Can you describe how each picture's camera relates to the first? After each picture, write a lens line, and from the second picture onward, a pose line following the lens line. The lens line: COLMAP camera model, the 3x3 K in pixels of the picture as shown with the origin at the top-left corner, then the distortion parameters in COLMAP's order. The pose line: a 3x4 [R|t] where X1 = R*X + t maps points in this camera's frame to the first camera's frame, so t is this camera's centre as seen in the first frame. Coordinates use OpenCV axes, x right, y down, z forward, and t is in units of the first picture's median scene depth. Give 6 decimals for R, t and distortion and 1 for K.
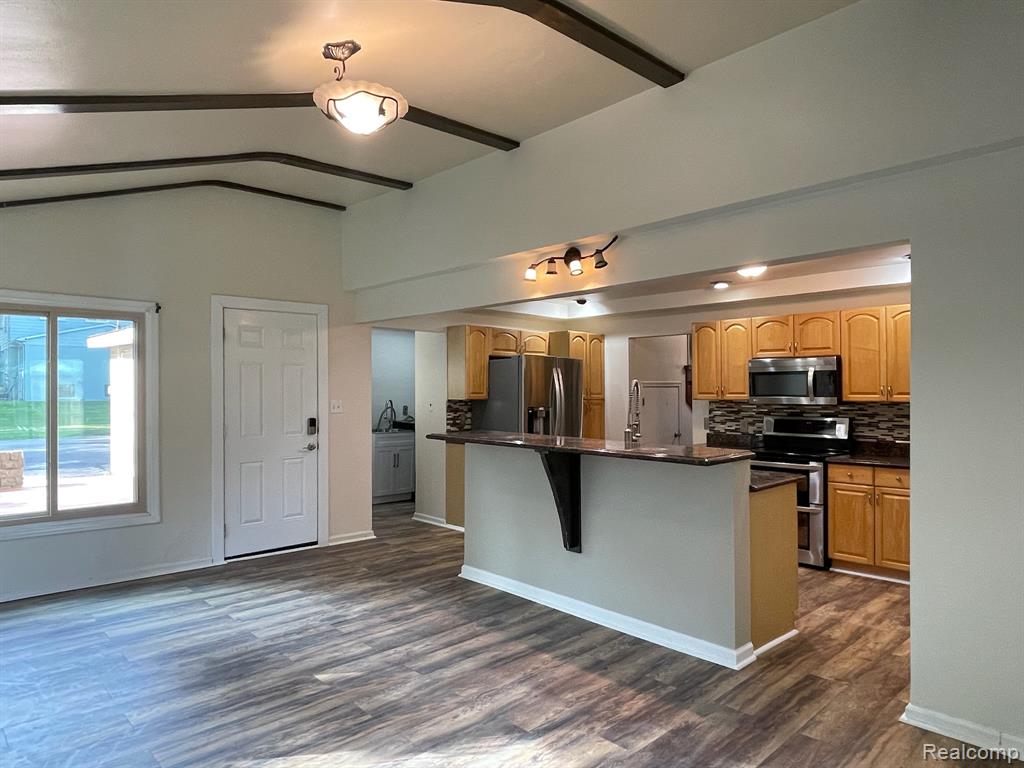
lens RADIAL K [[656.9, 0, 512.0], [0, 656.9, 384.0], [0, 0, 1]] dist [0.016571, -0.032751]
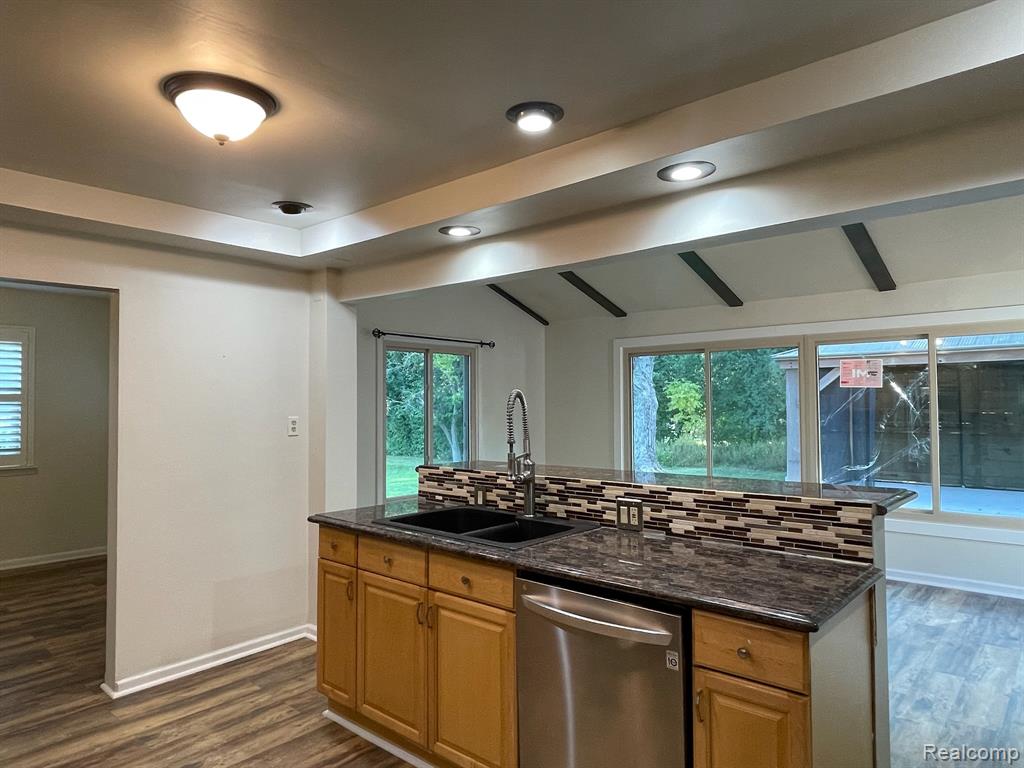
lens RADIAL K [[656.9, 0, 512.0], [0, 656.9, 384.0], [0, 0, 1]] dist [0.016571, -0.032751]
pose [[-0.996982, 0.006360, -0.077375, 0.282600], [0.009162, 0.999313, -0.035904, 0.013050], [0.077093, -0.036505, -0.996355, 1.920780]]
